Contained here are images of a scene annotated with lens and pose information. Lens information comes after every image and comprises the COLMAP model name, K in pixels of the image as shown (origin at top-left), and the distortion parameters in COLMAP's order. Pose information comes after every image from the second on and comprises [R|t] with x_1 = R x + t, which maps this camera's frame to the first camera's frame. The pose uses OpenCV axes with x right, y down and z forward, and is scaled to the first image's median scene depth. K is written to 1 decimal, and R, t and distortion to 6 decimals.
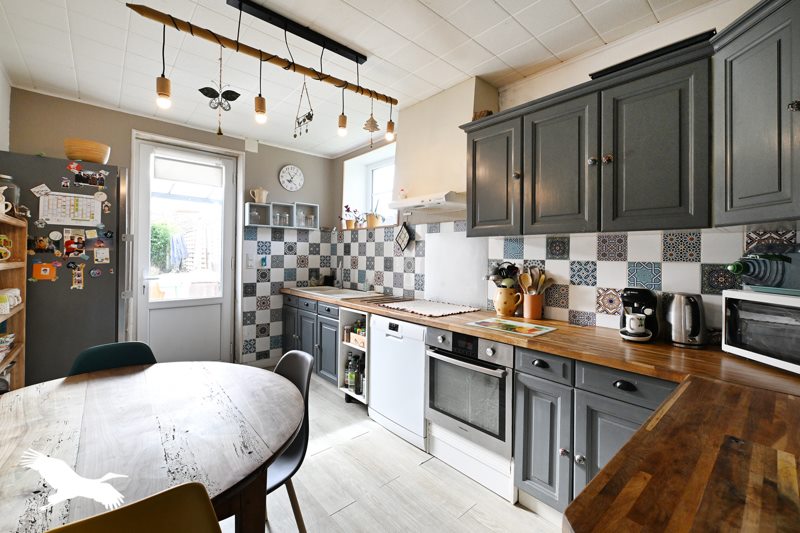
lens RADIAL K [[328.4, 0, 398.4], [0, 328.4, 252.4], [0, 0, 1]] dist [0.000363, -0.000004]
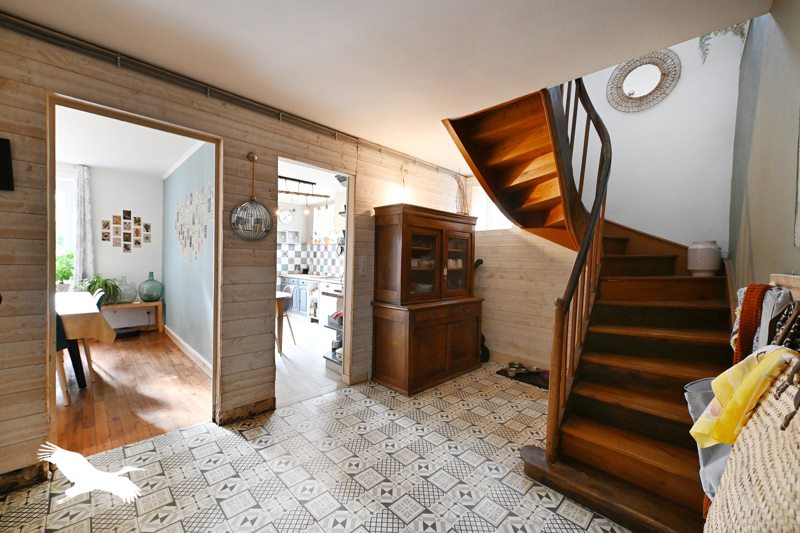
lens RADIAL K [[328.4, 0, 402.4], [0, 328.4, 264.9], [0, 0, 1]] dist [0.000363, -0.000004]
pose [[0.998915, 0.012408, 0.044891, 0.268418], [-0.013428, 0.999657, 0.022495, -0.000086], [-0.044597, -0.023074, 0.998739, -0.939447]]
